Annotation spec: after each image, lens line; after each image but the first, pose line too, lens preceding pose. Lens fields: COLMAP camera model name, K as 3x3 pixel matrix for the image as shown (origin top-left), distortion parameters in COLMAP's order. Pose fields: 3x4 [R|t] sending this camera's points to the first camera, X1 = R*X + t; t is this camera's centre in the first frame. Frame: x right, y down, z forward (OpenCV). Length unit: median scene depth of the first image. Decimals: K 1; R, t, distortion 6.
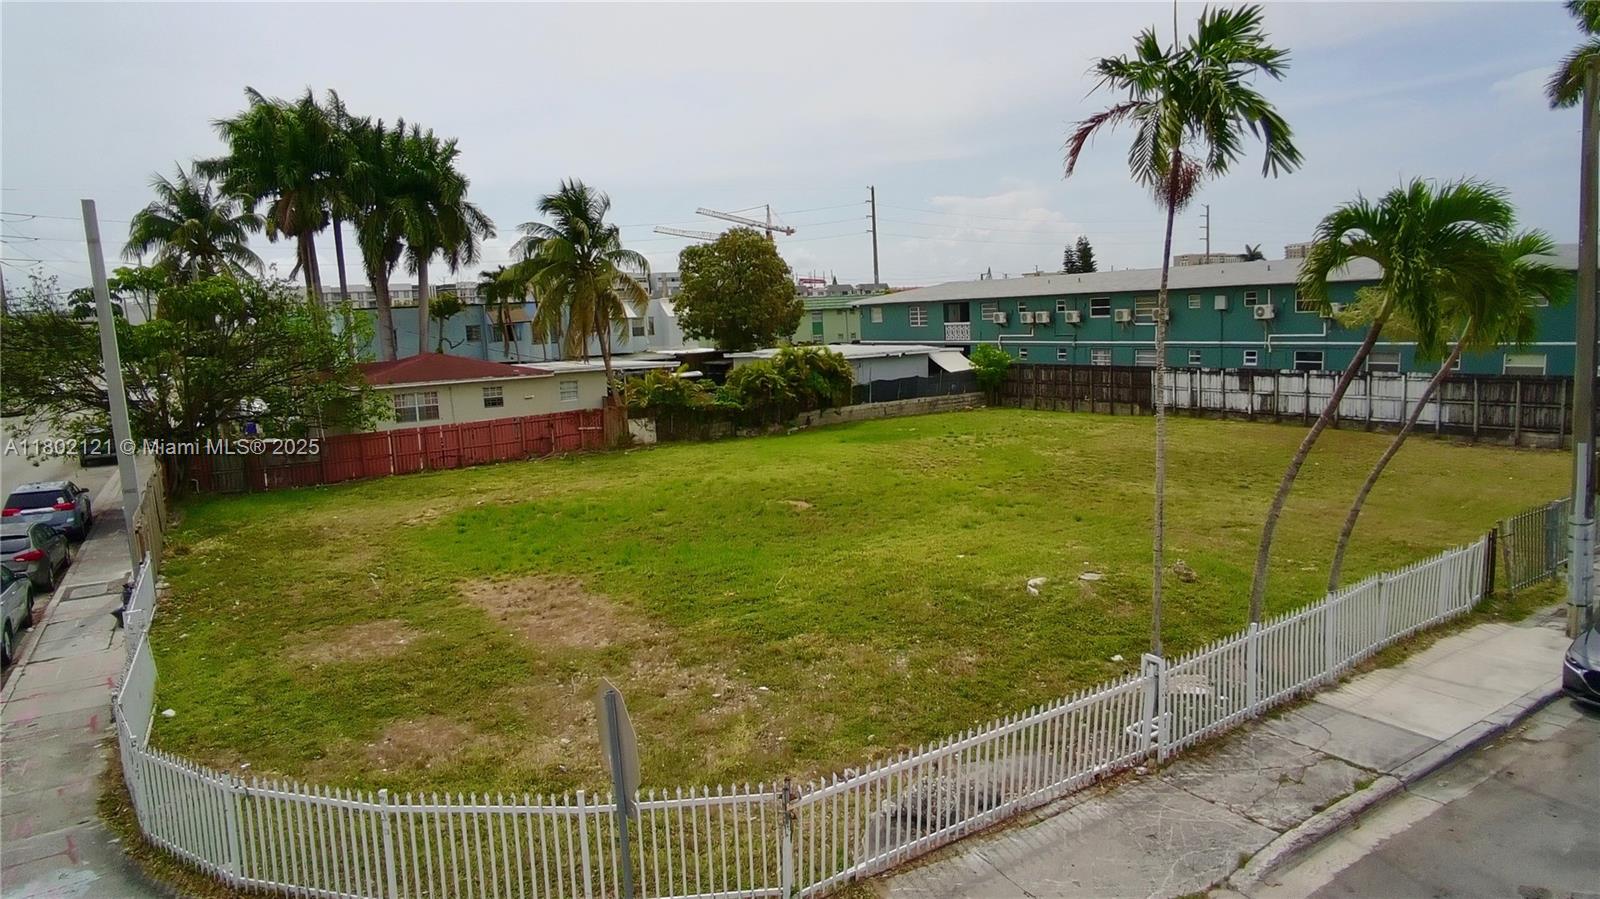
lens RADIAL K [[1013.2, 0, 800.0], [0, 1013.2, 449.5], [0, 0, 1]] dist [-0.022303, 0.001798]
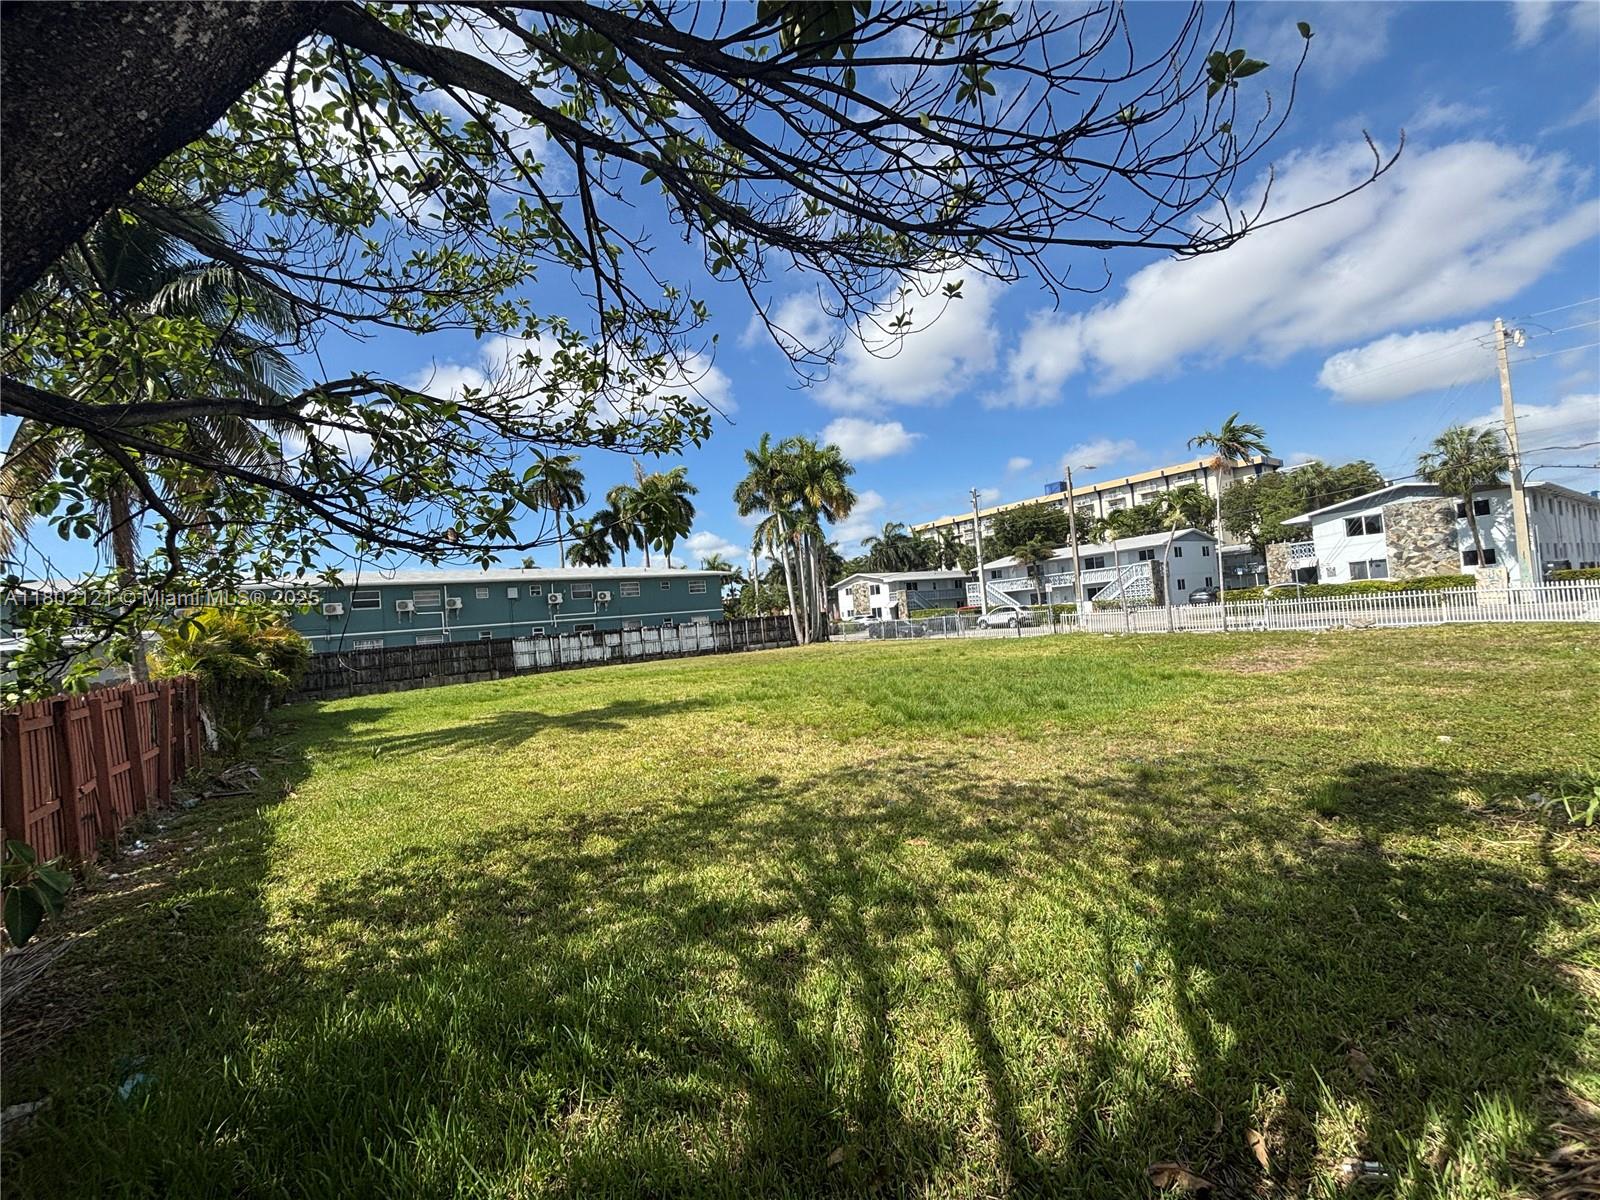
lens RADIAL K [[652.5, 0, 800.0], [0, 652.5, 600.0], [0, 0, 1]] dist [-0.002270, -0.000491]
pose [[-0.066628, 0.080634, 0.994514, -0.502876], [0.217790, 0.973871, -0.064370, 0.001292], [-0.973719, 0.212306, -0.082449, 0.763505]]
